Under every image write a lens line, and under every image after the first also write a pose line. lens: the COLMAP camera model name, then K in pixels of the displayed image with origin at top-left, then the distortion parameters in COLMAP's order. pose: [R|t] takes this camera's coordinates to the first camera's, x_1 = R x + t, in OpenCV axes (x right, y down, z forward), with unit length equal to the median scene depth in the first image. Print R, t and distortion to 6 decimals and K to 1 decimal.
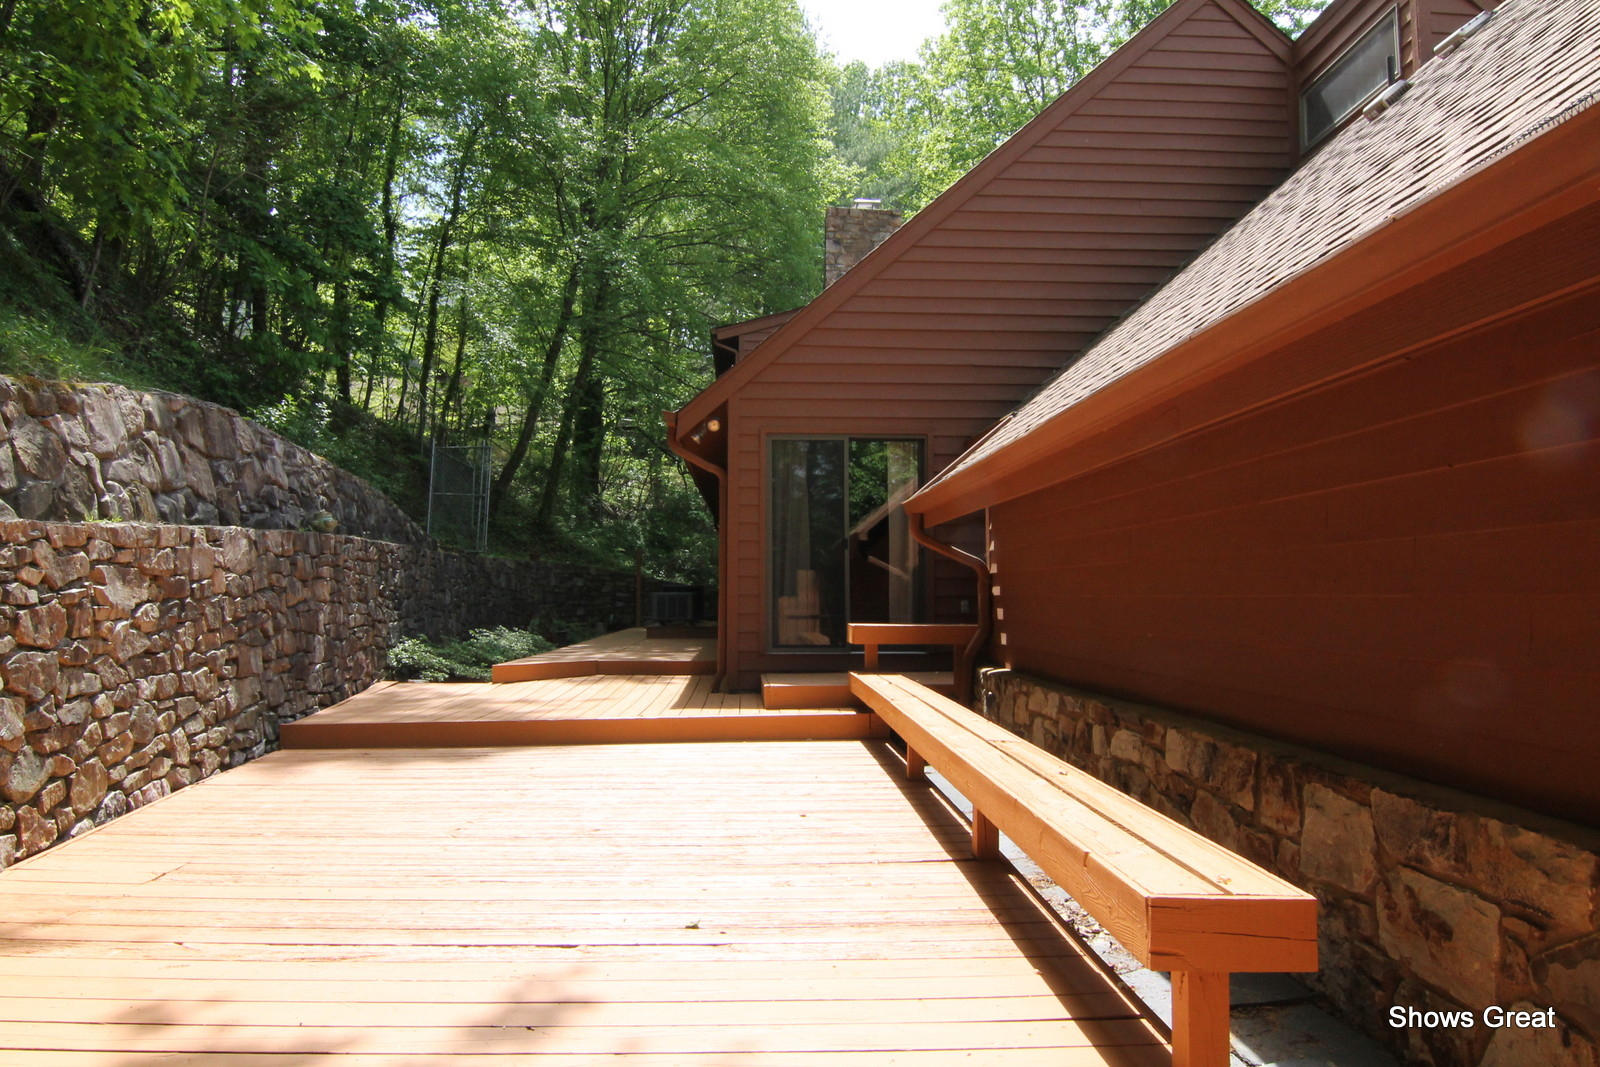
lens RADIAL K [[999.9, 0, 800.0], [0, 999.9, 533.5], [0, 0, 1]] dist [0.000064, -0.015511]
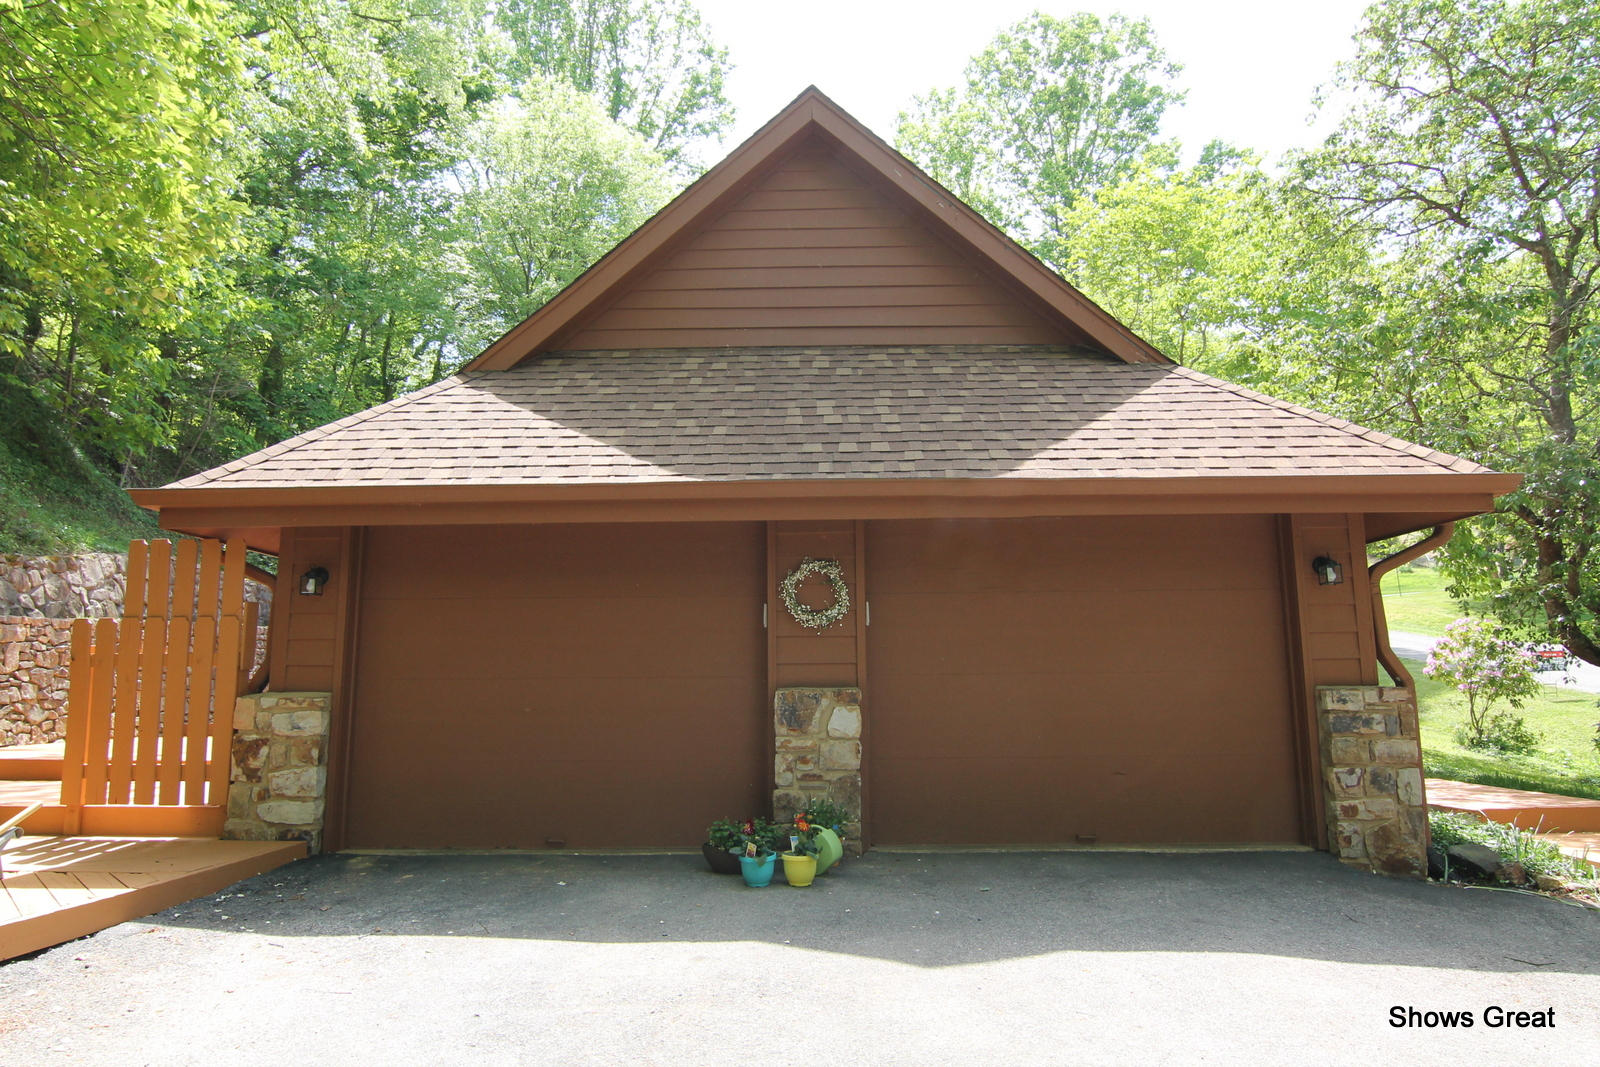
lens RADIAL K [[999.9, 0, 800.0], [0, 999.9, 533.5], [0, 0, 1]] dist [0.000064, -0.015511]
pose [[0.997248, -0.021215, -0.071035, 0.733727], [0.014712, 0.995756, -0.090849, 0.017068], [0.072661, 0.089554, 0.993328, -0.772659]]
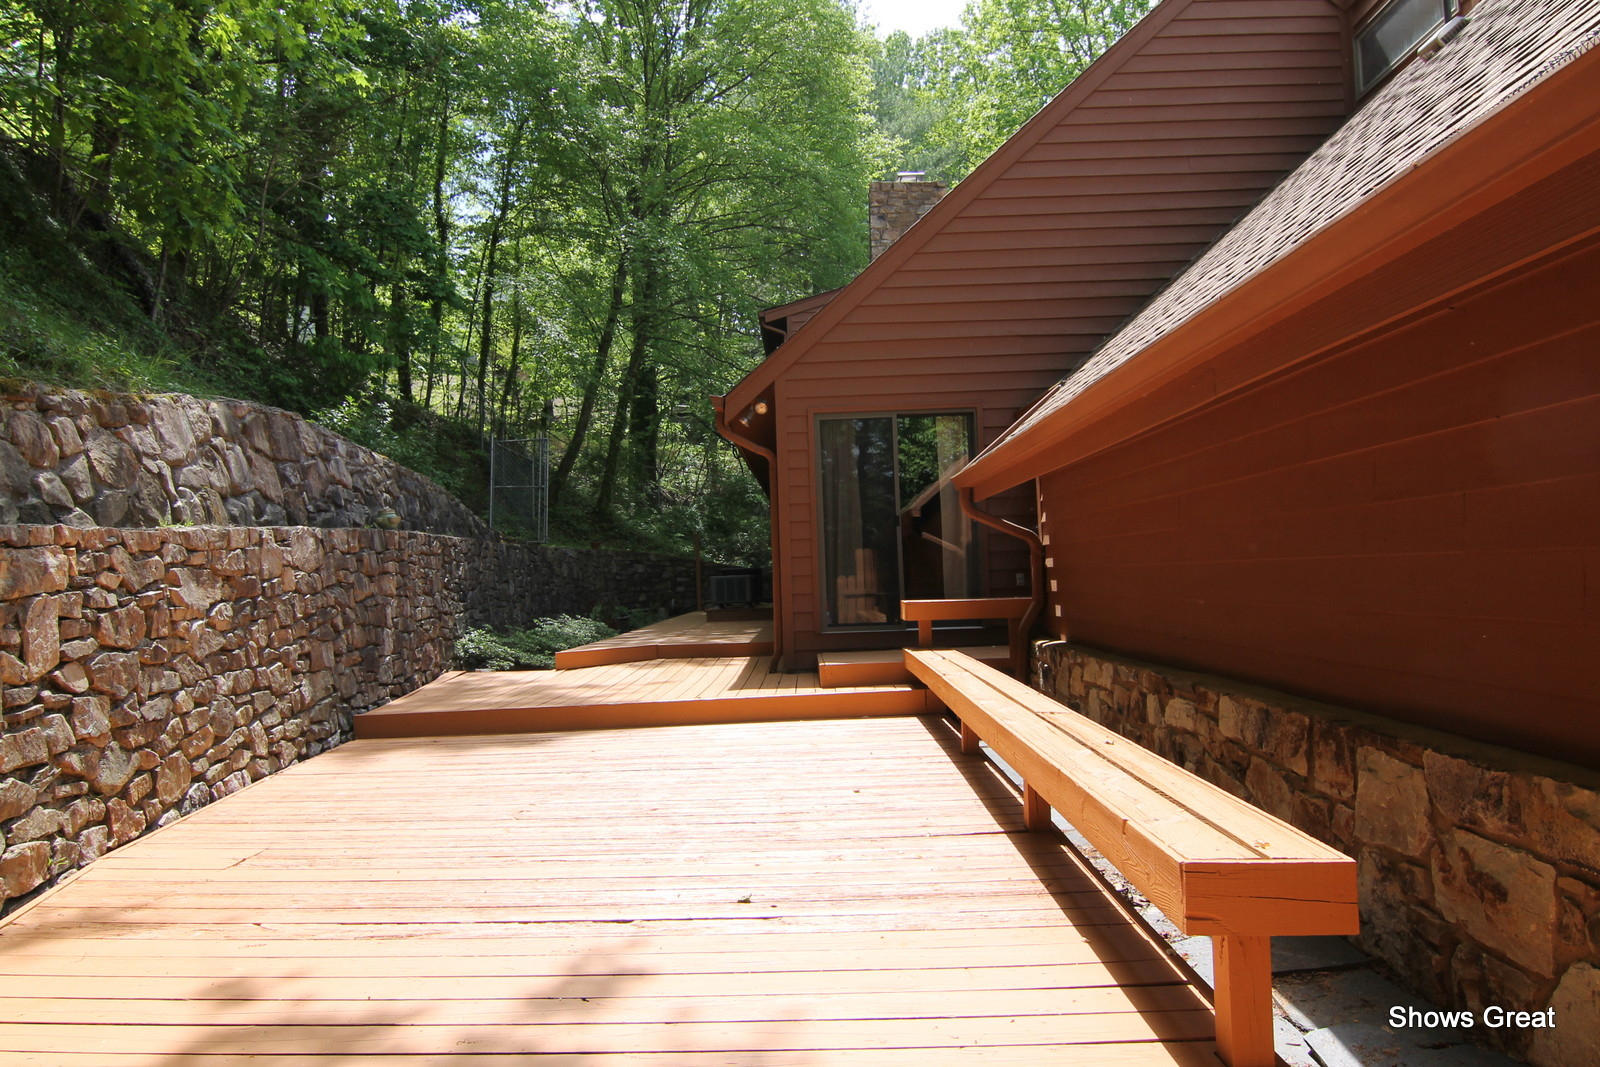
lens RADIAL K [[999.9, 0, 800.0], [0, 999.9, 533.5], [0, 0, 1]] dist [0.000064, -0.015511]
pose [[0.997525, -0.036773, -0.059924, 0.010111], [0.037963, 0.999101, 0.018847, 0.000503], [0.059177, -0.021076, 0.998025, -0.003330]]
